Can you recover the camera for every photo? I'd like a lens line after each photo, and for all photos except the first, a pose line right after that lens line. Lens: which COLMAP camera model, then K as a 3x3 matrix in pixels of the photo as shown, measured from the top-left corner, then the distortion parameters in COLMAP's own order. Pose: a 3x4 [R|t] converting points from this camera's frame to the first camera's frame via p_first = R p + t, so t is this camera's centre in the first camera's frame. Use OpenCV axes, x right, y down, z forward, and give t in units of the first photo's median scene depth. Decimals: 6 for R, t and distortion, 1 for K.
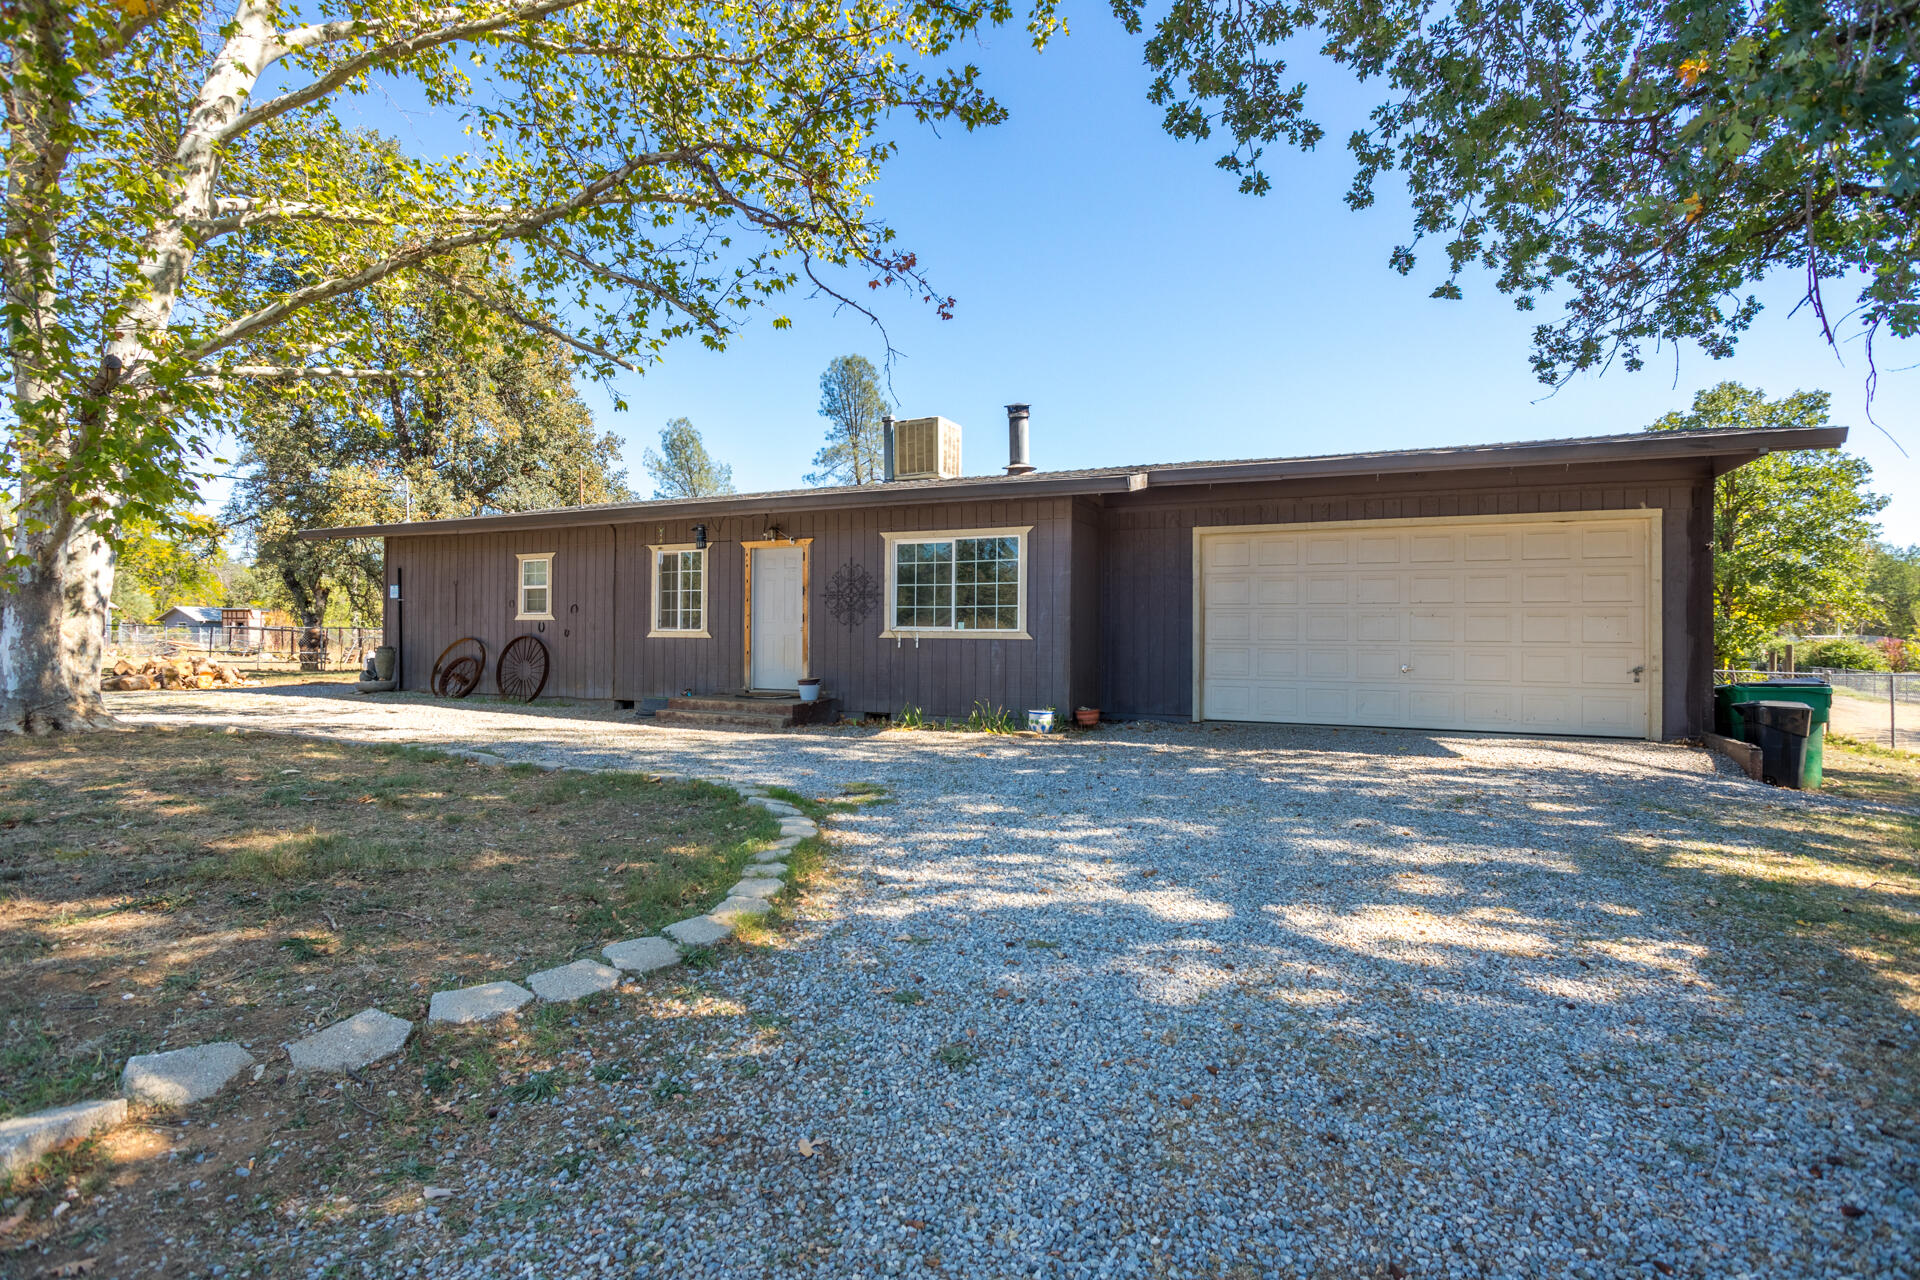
lens RADIAL K [[930.6, 0, 960.0], [0, 930.6, 640.0], [0, 0, 1]] dist [-0.047956, 0.031796]
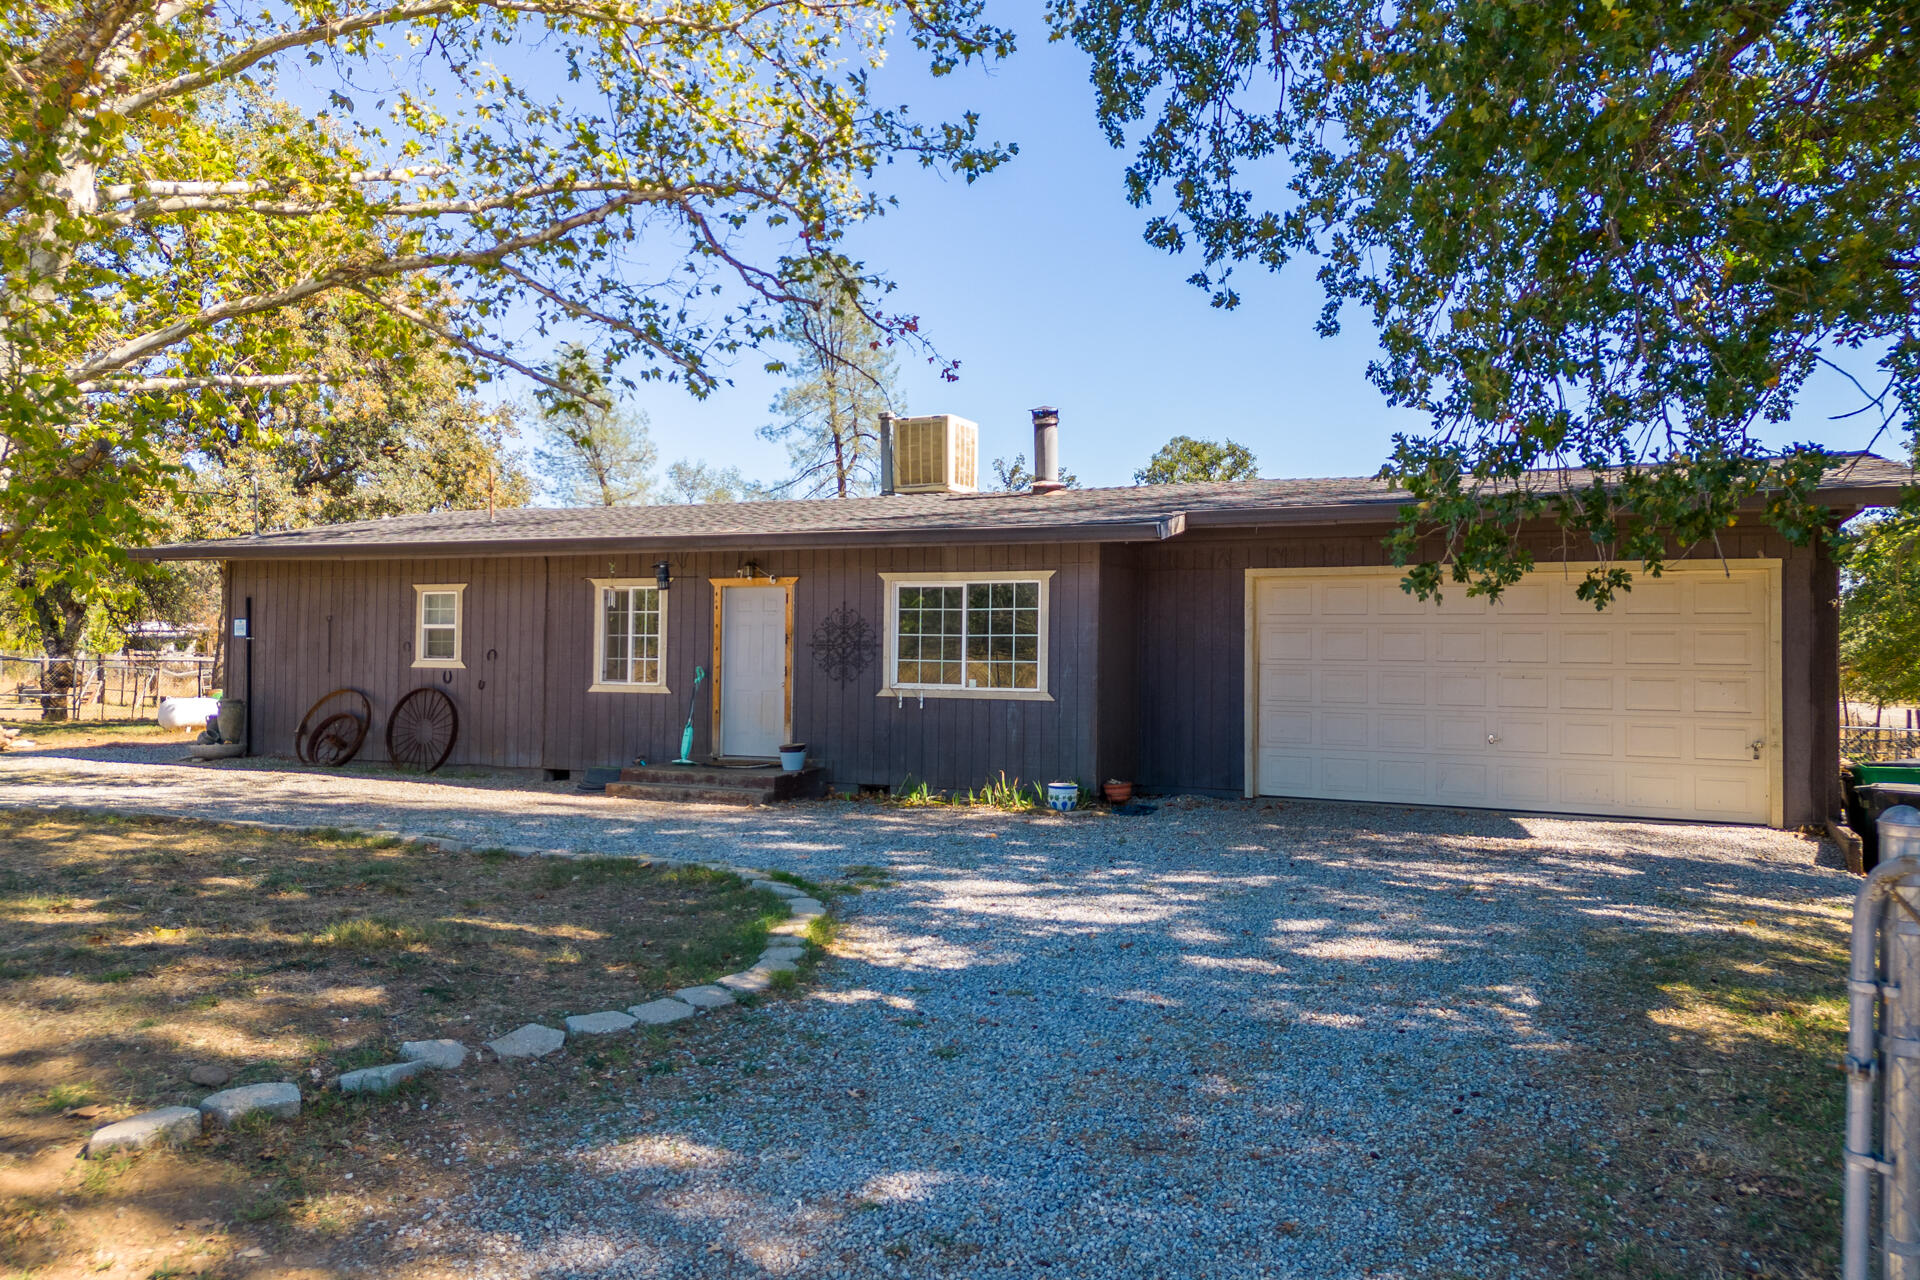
lens RADIAL K [[1399.9, 0, 999.8], [0, 1399.9, 651.0], [0, 0, 1]] dist [0.134395, -0.119360]
pose [[0.999963, 0.003021, 0.008053, 0.014647], [-0.002971, 0.999976, -0.006222, -0.034961], [-0.008071, 0.006198, 0.999948, -0.269852]]
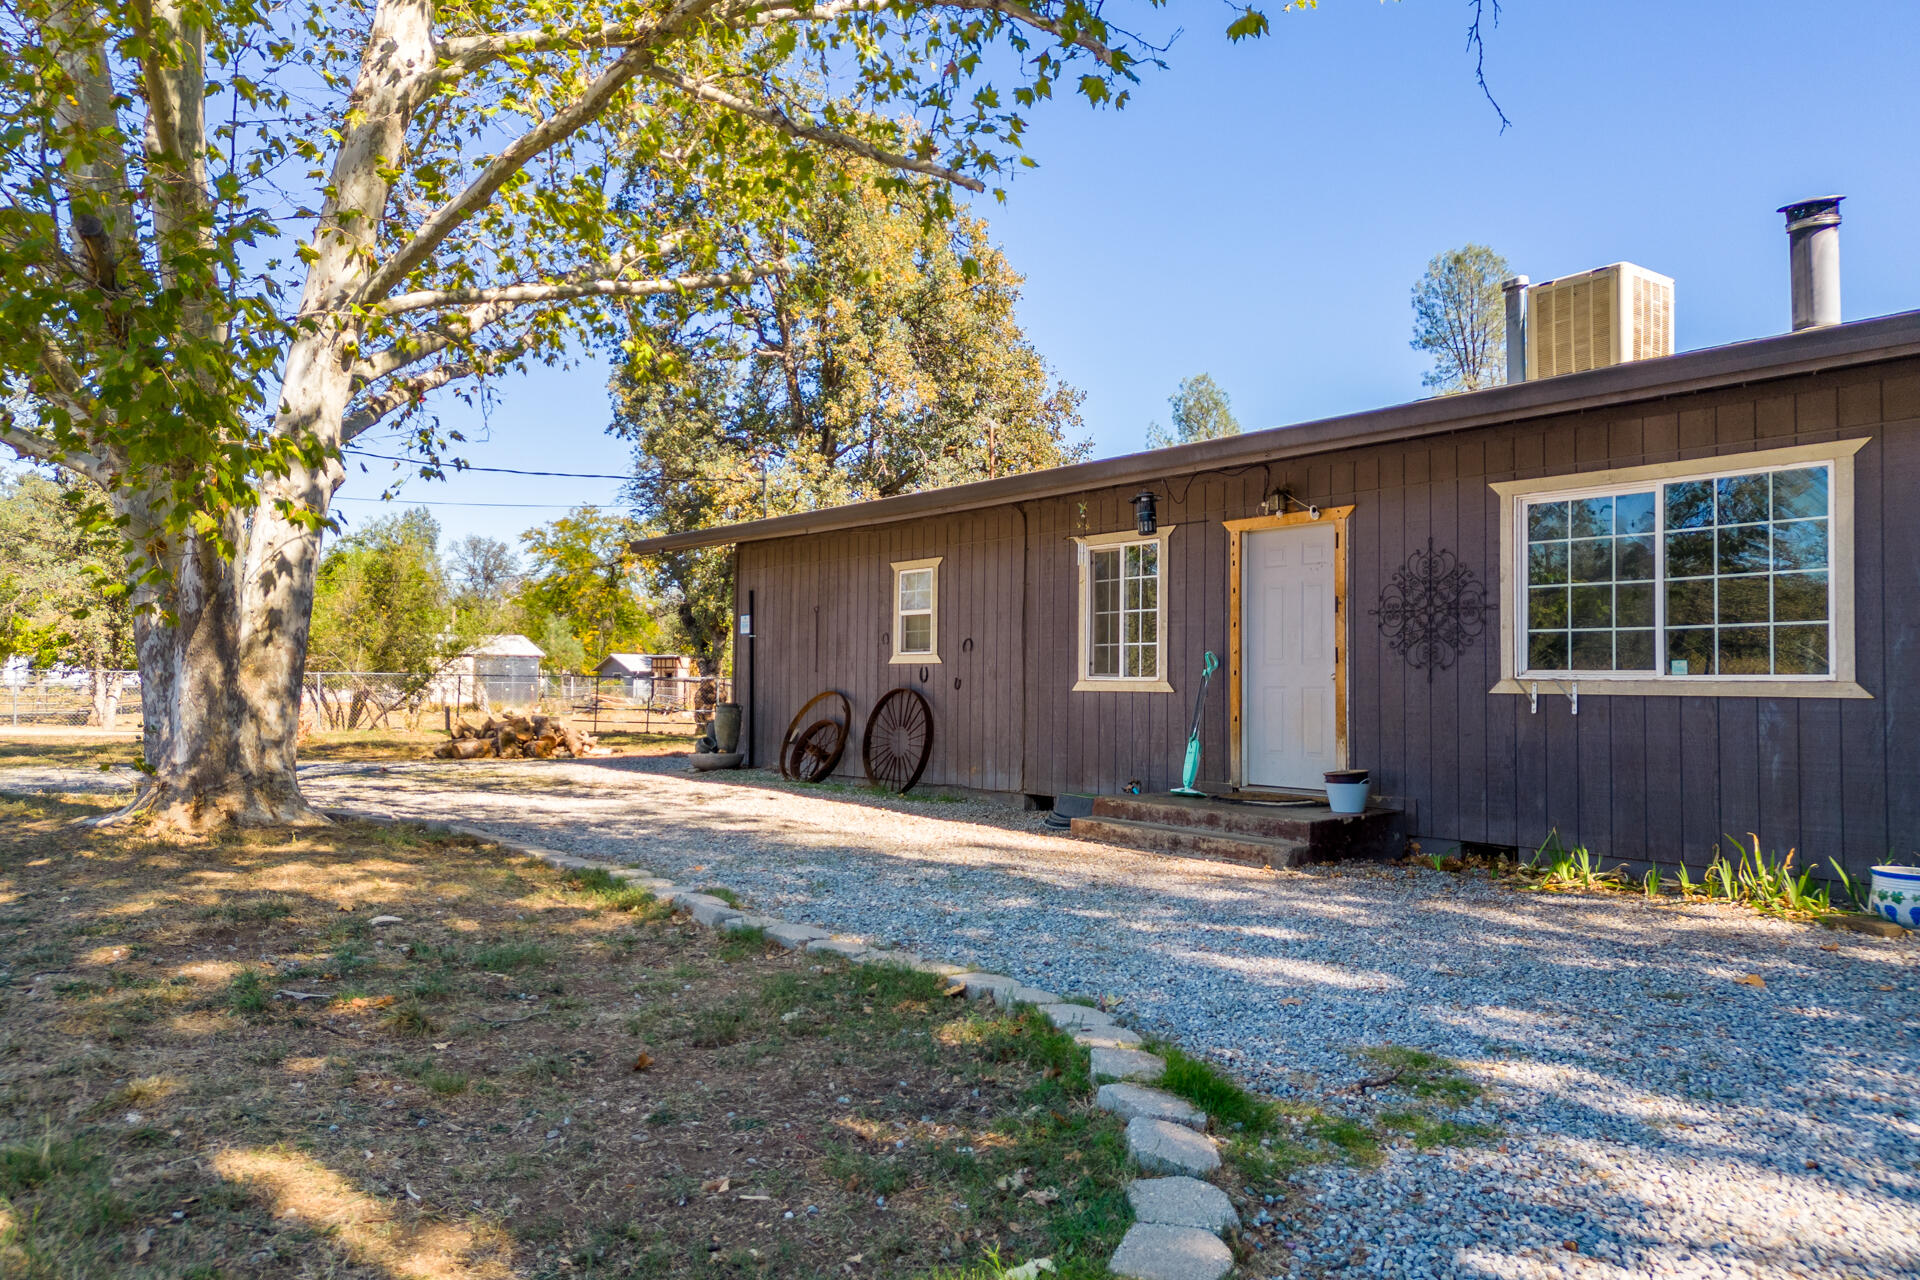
lens RADIAL K [[1343.1, 0, 960.0], [0, 1343.1, 640.0], [0, 0, 1]] dist [0.082868, -0.070054]
pose [[0.887821, -0.014311, -0.459967, -0.003616], [-0.005781, 0.999091, -0.042242, 0.001365], [0.460153, 0.040163, 0.886931, 0.215837]]
